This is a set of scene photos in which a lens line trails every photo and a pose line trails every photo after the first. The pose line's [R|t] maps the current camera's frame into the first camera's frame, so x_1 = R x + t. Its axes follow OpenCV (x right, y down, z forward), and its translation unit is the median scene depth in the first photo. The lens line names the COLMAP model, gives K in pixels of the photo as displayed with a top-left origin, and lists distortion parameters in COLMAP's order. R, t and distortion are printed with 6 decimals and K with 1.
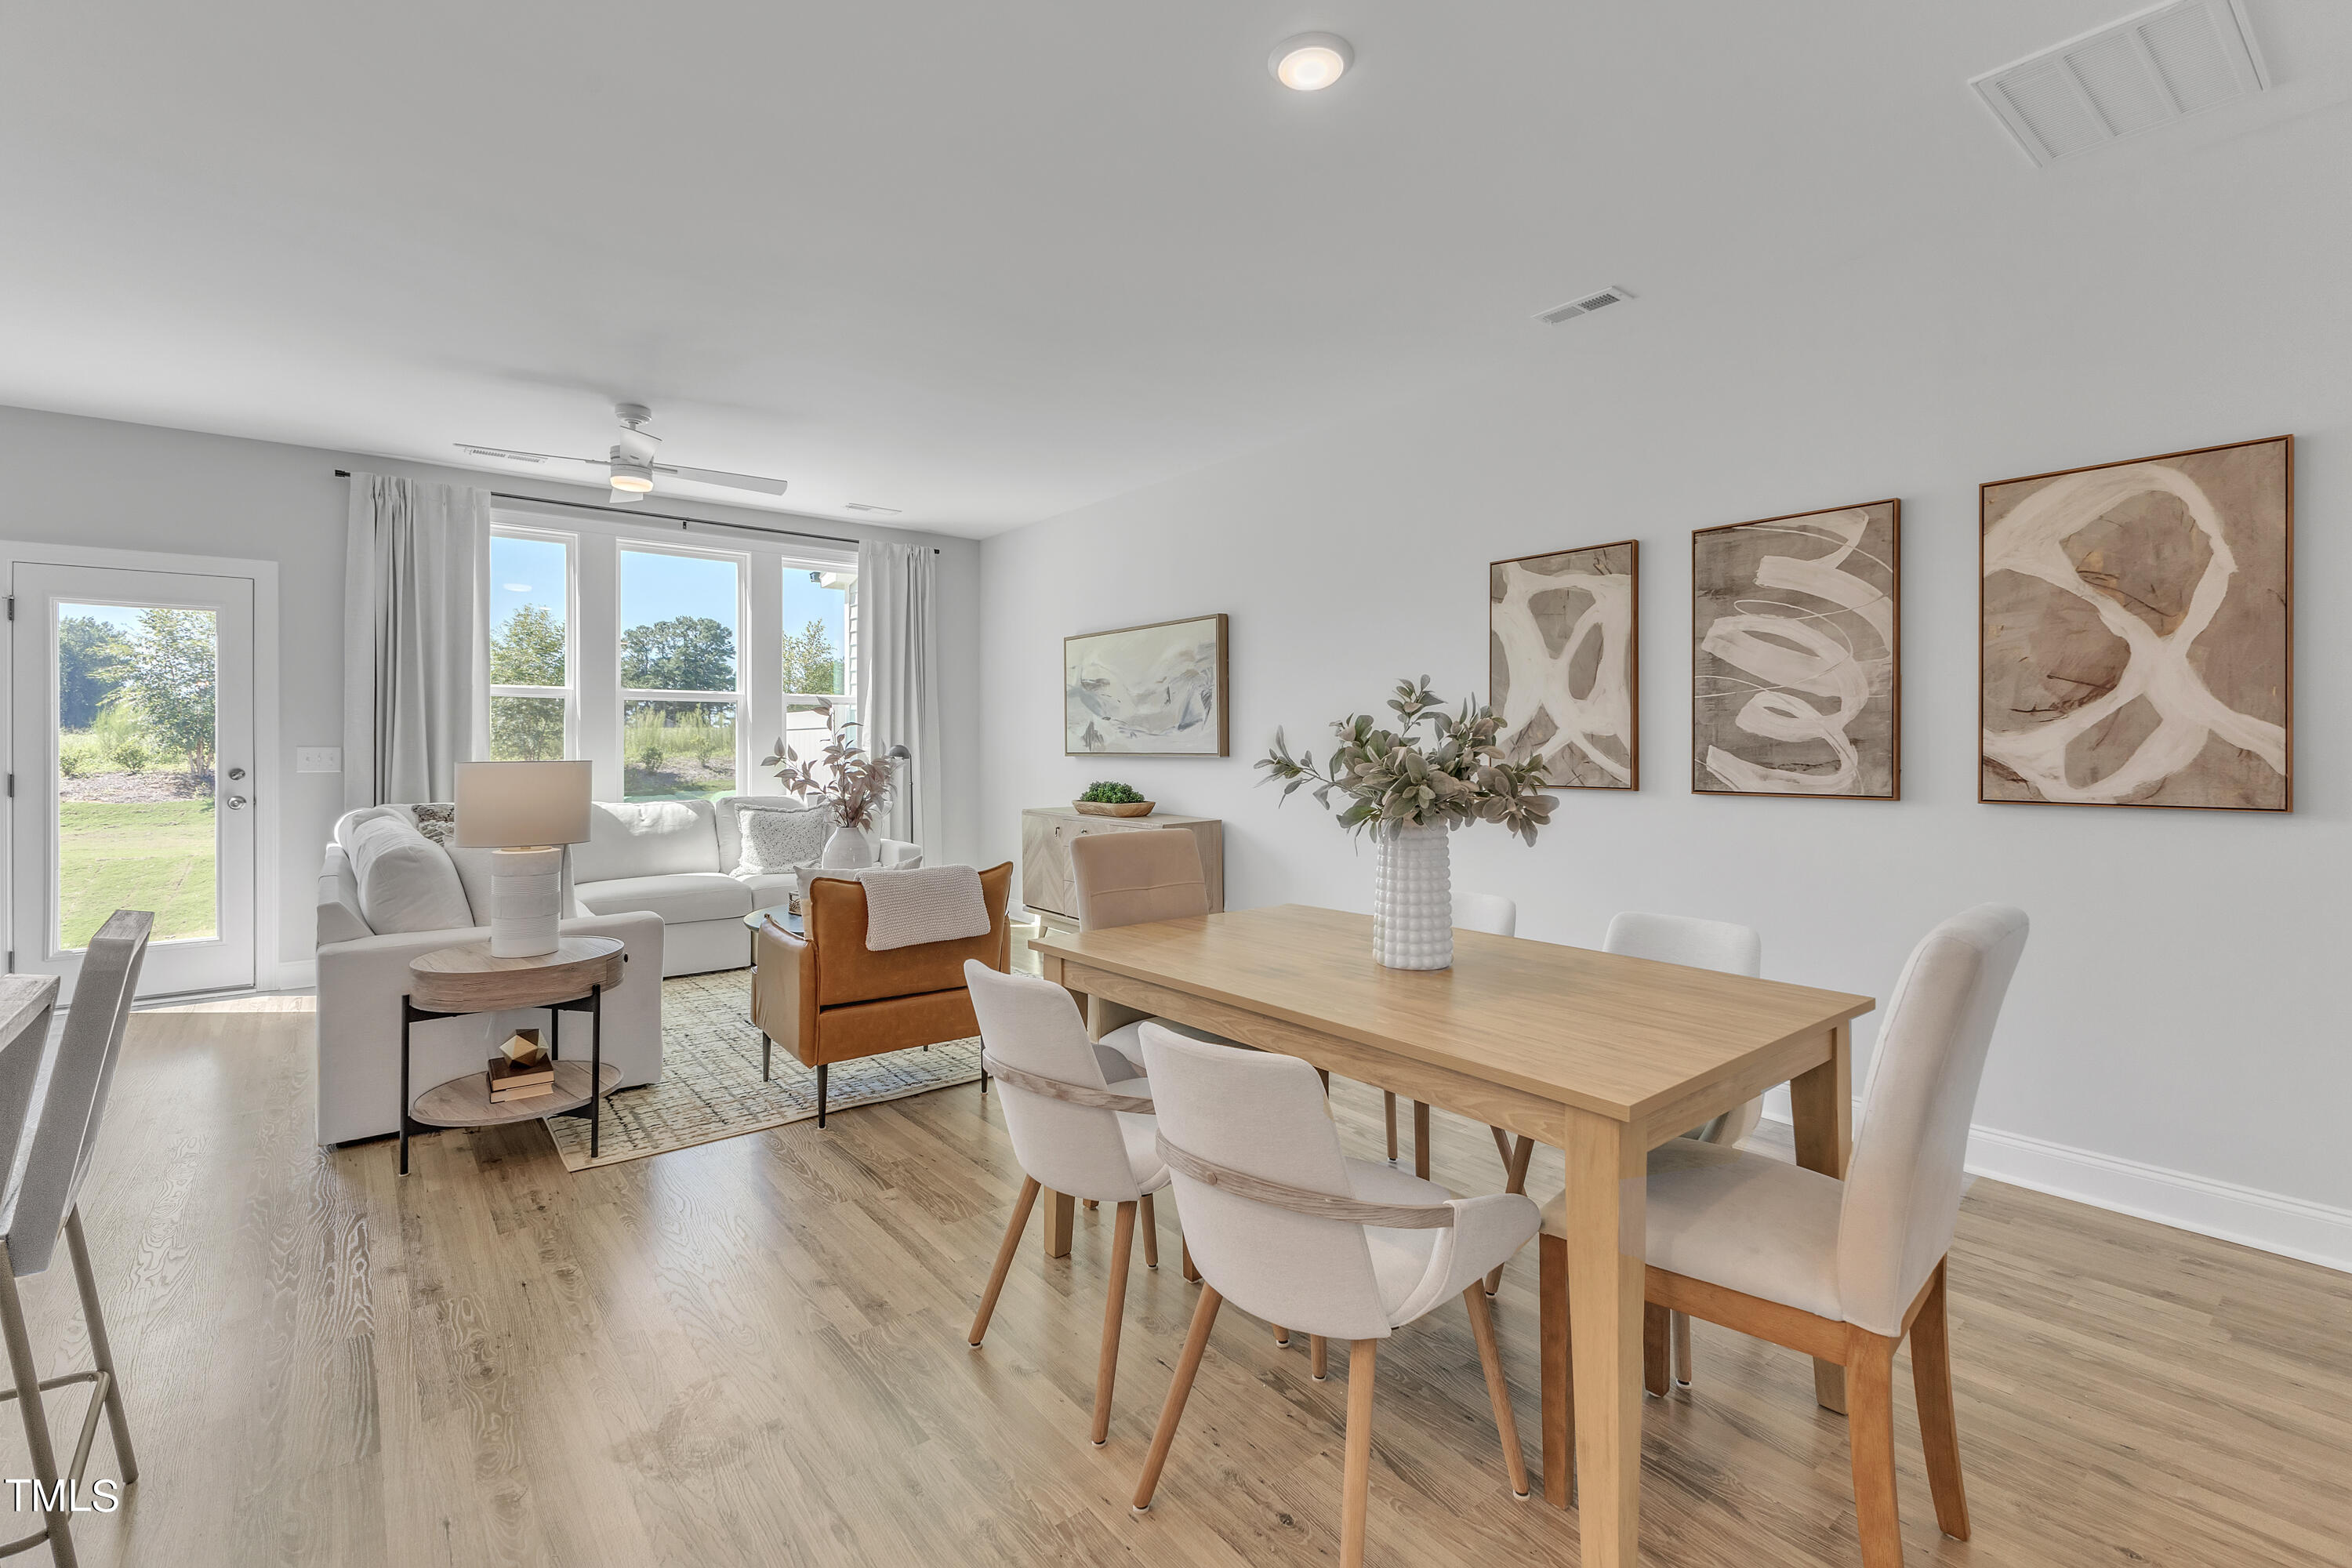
lens RADIAL K [[1039.0, 0, 1181.3], [0, 1039.0, 745.4], [0, 0, 1]] dist [0.010147, -0.002683]
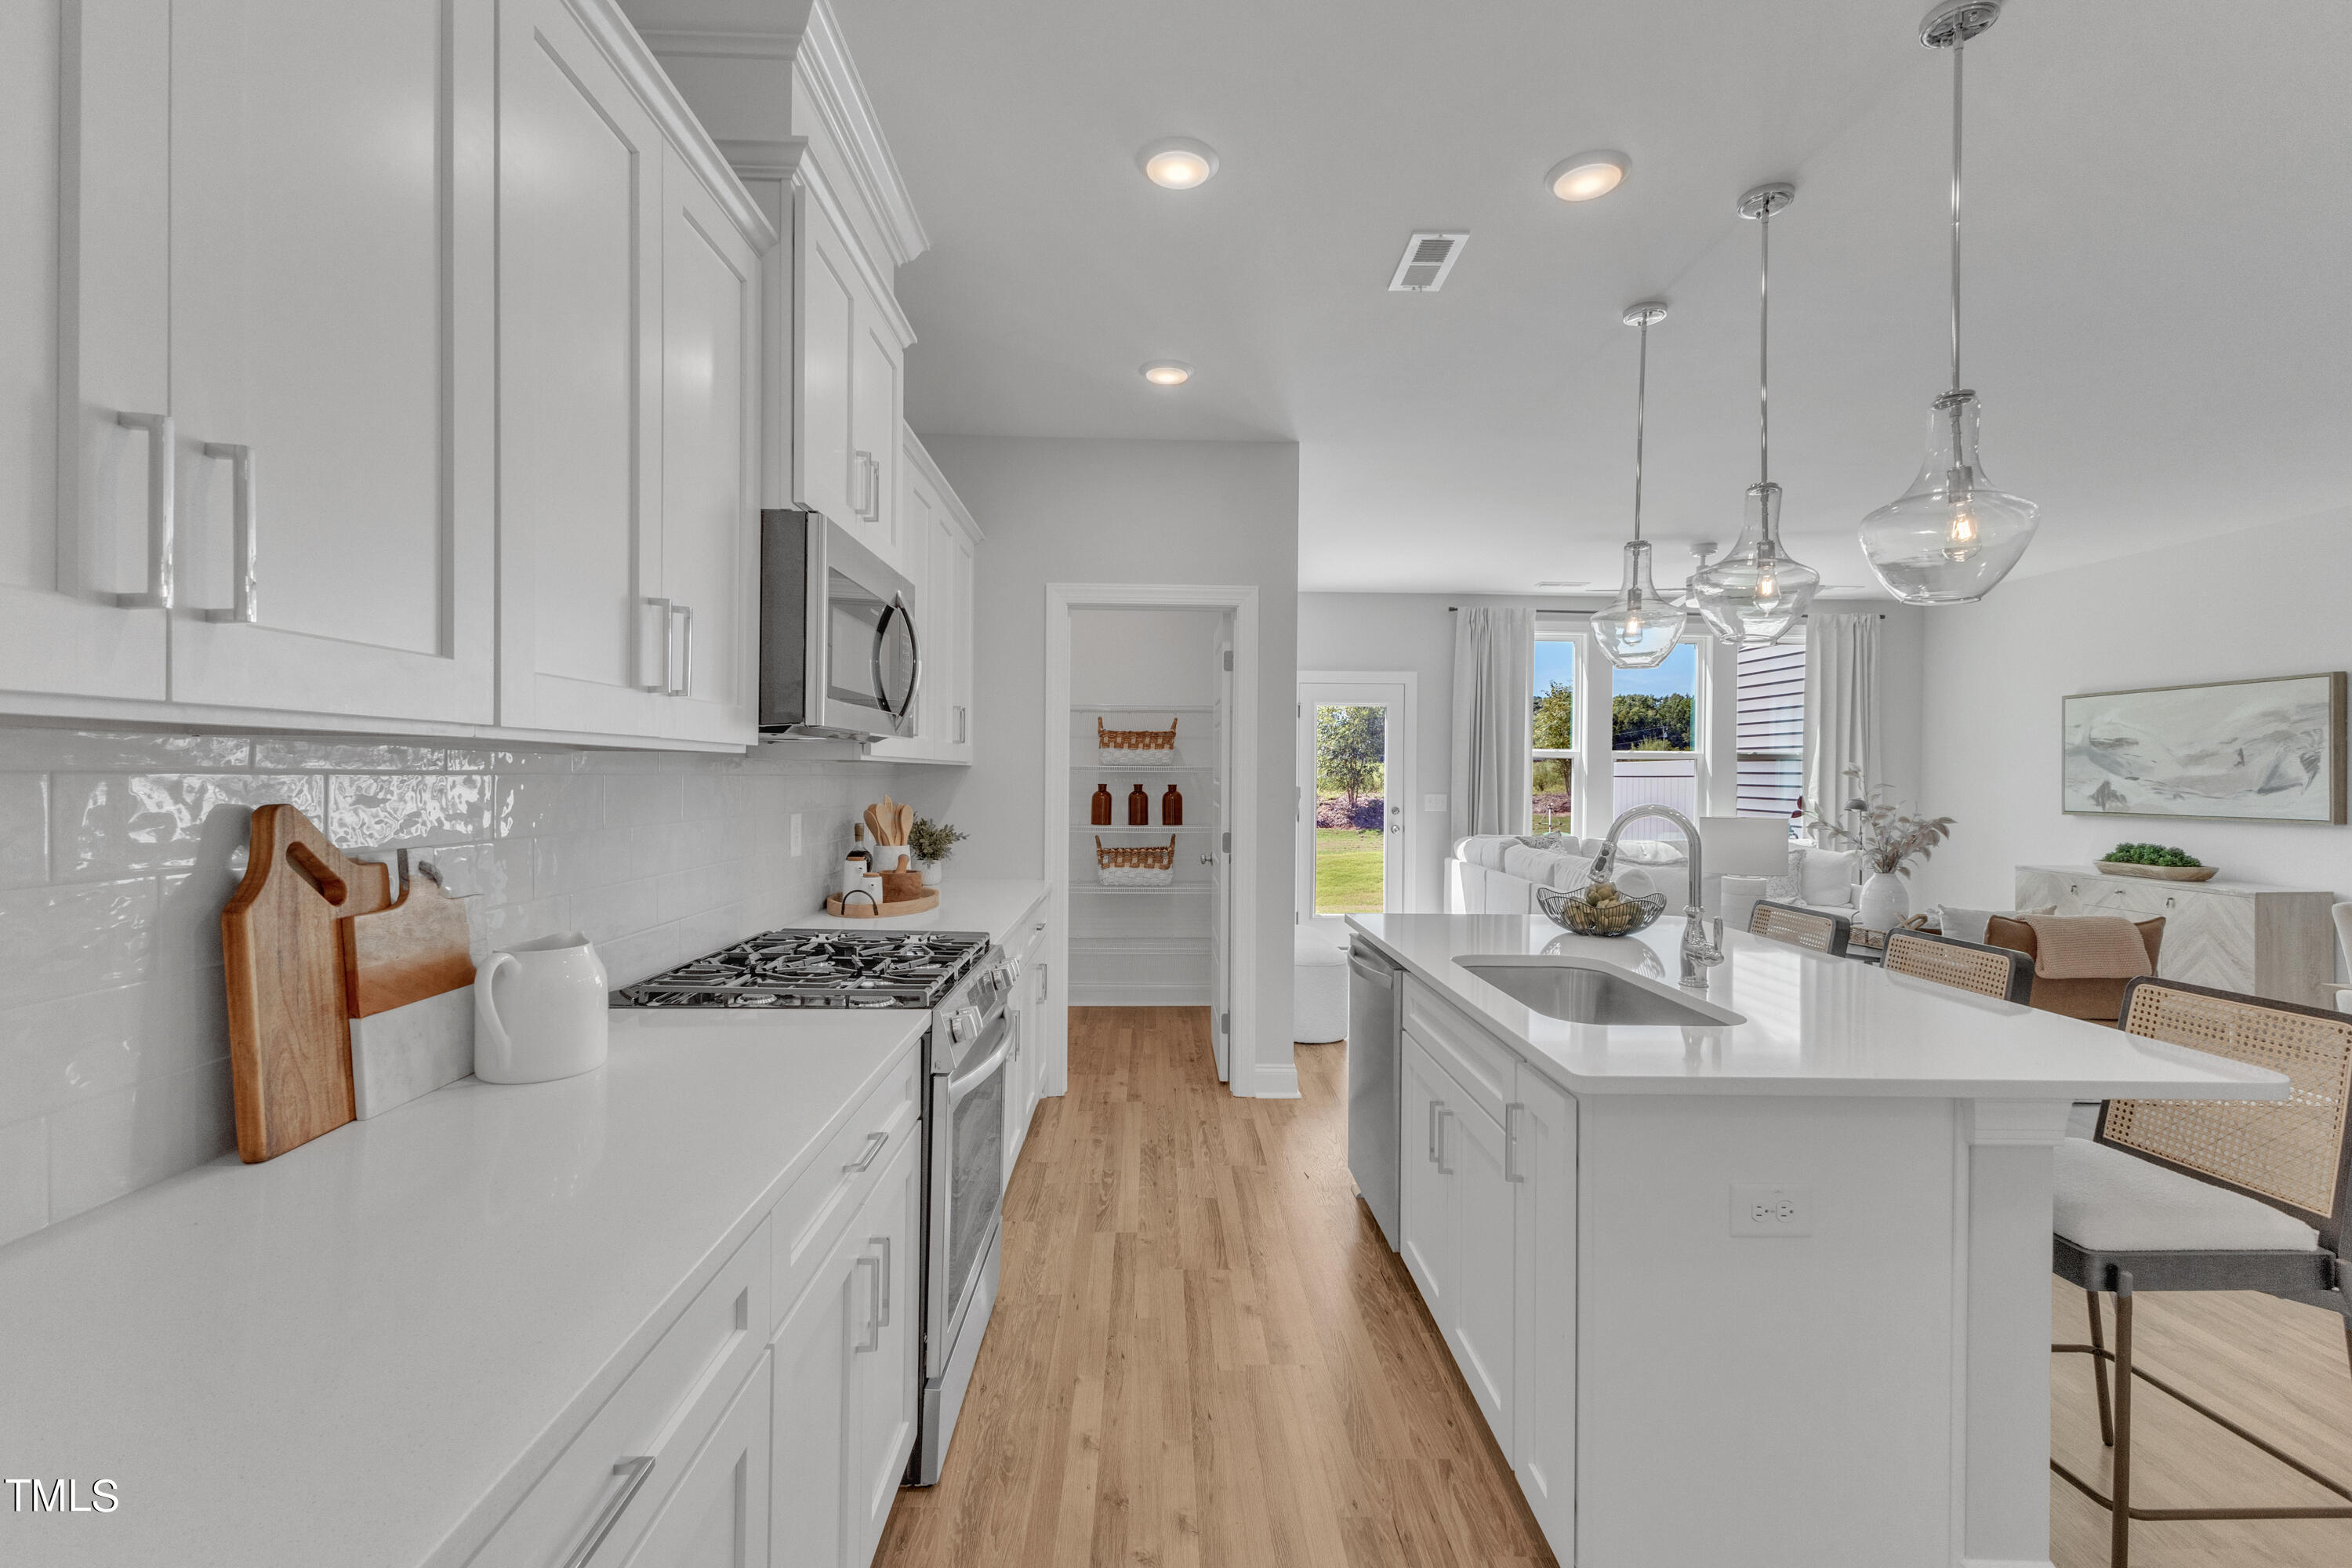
lens RADIAL K [[1020.7, 0, 1178.1], [0, 1020.7, 783.1], [0, 0, 1]] dist [0.018605, -0.007034]
pose [[0.794715, 0.014903, -0.606800, -0.349388], [-0.012676, 0.999888, 0.007955, -0.031637], [0.606851, 0.001370, 0.794815, -0.574988]]
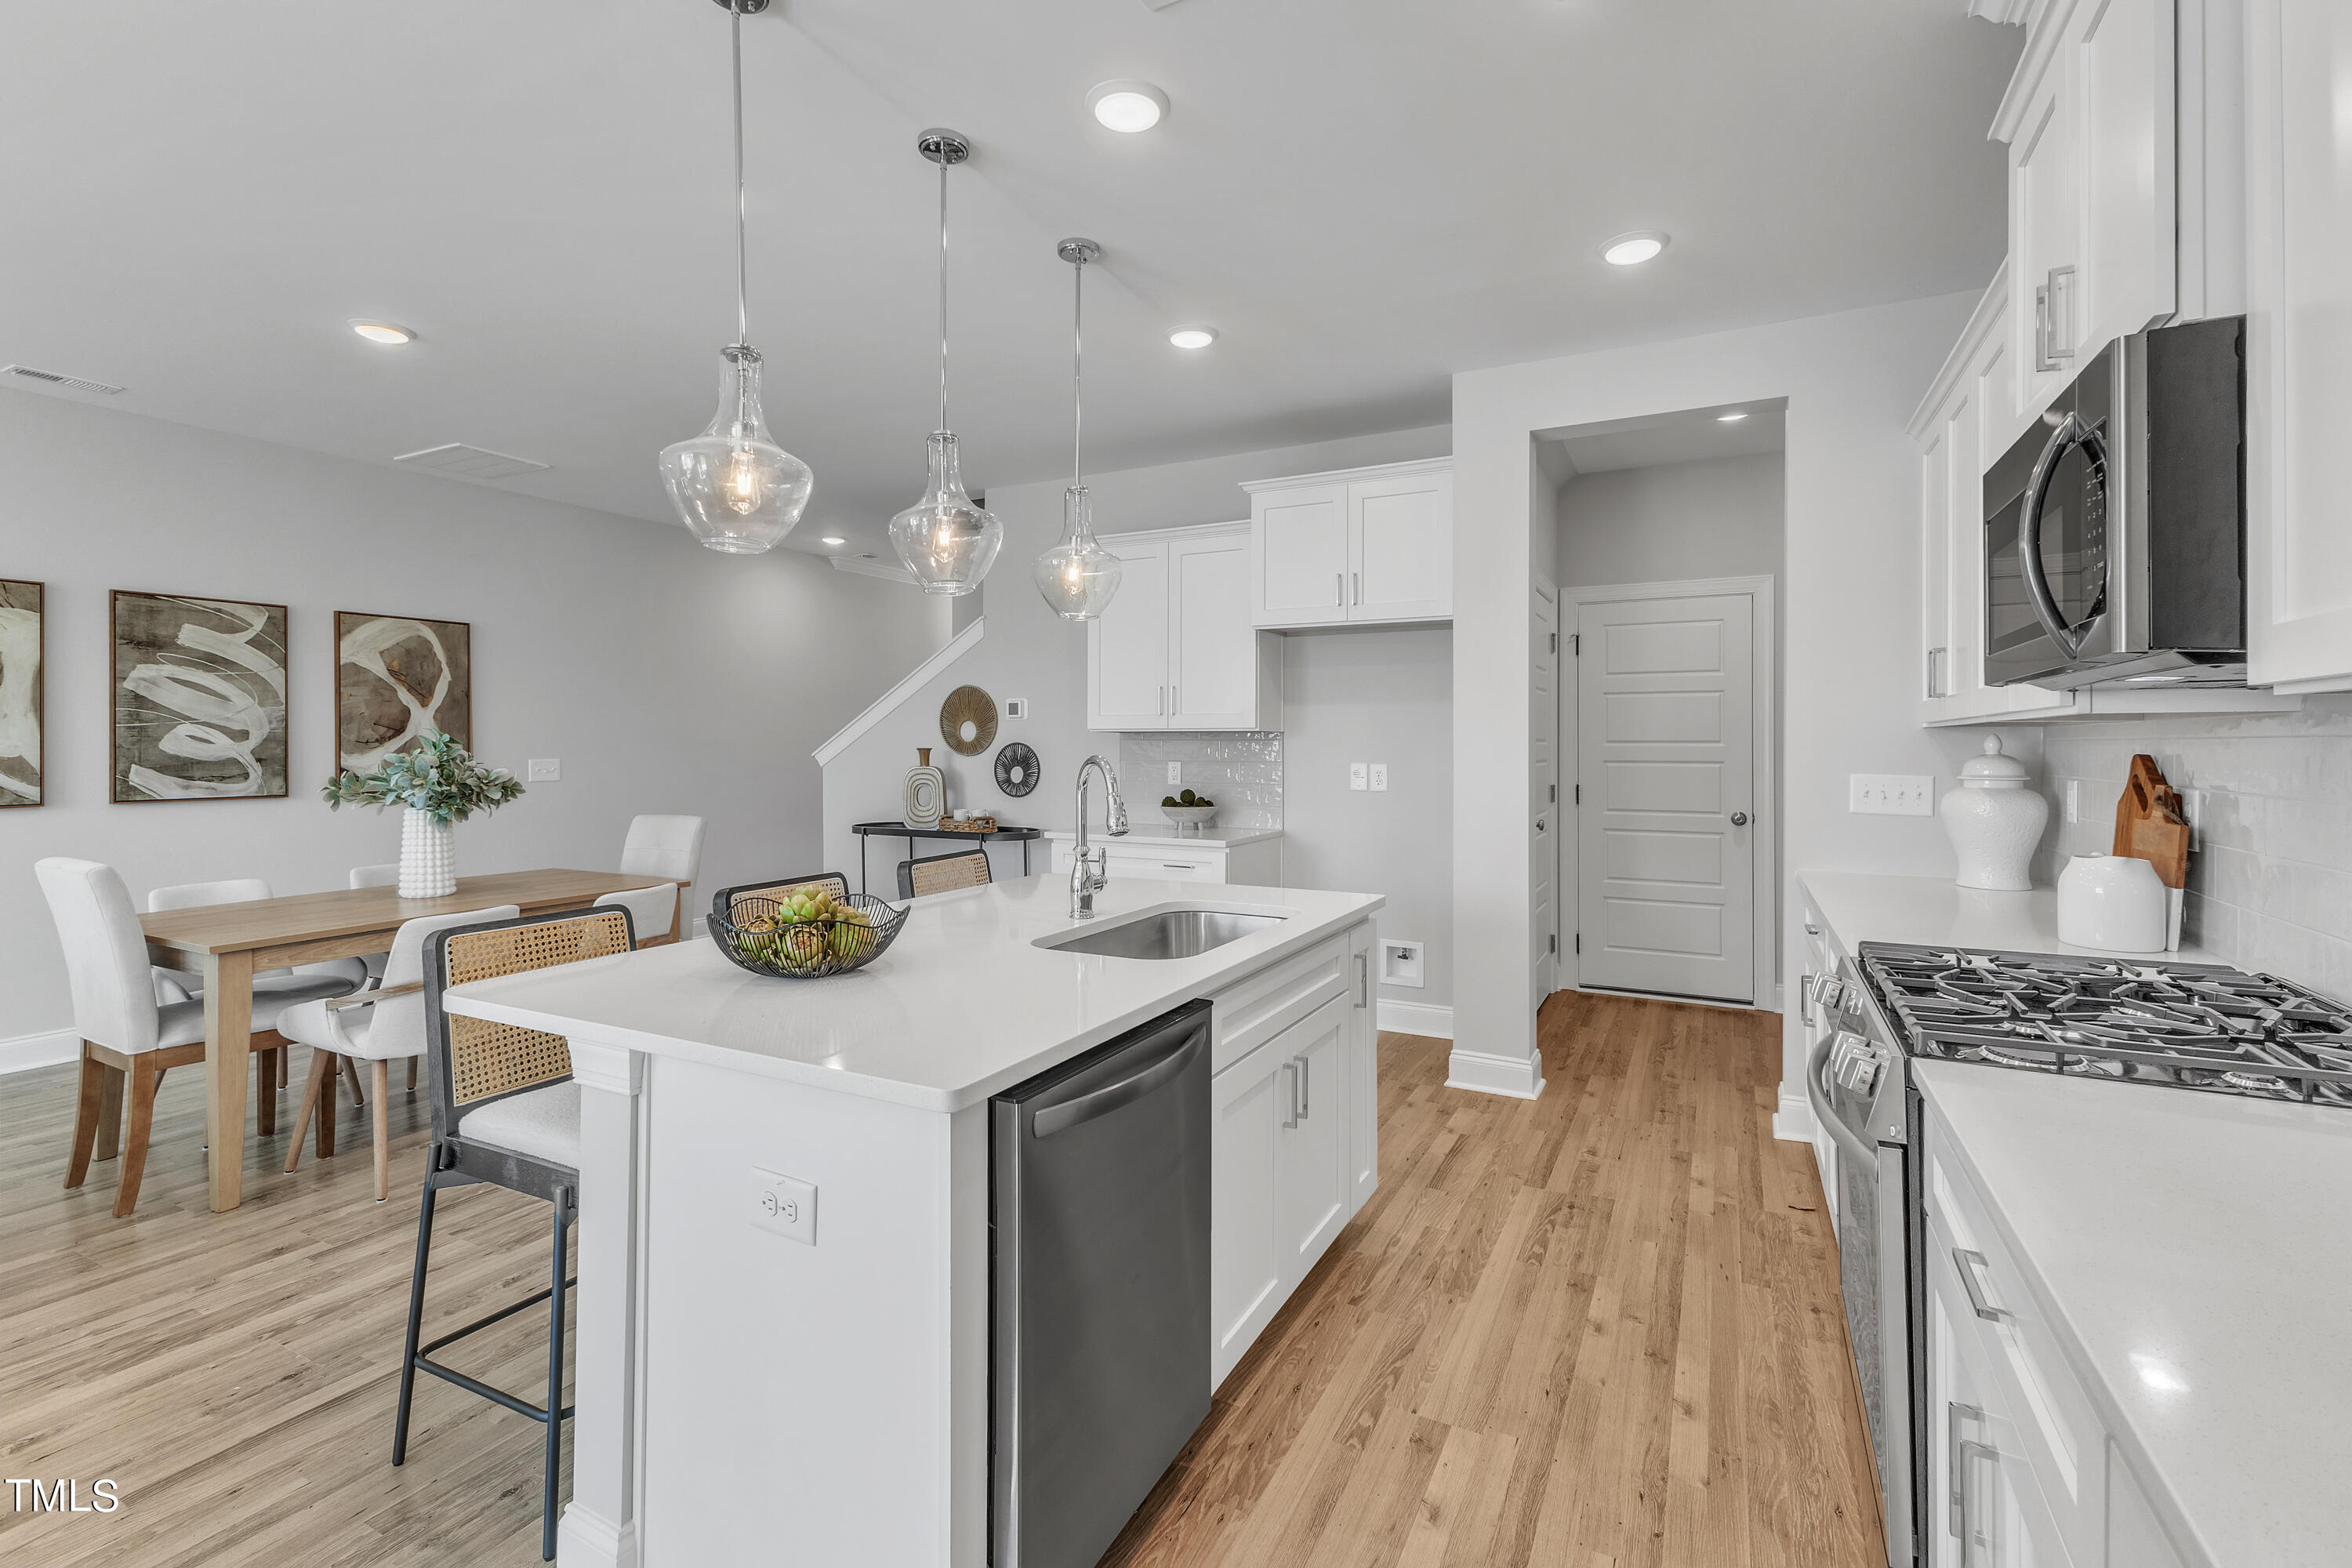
lens RADIAL K [[1039.0, 0, 1176.9], [0, 1039.0, 742.2], [0, 0, 1]] dist [0.010147, -0.002683]
pose [[-0.397365, 0.001468, 0.917659, -1.155704], [0.000901, 0.999999, -0.001210, -0.024112], [-0.917660, 0.000346, -0.397366, 0.344427]]
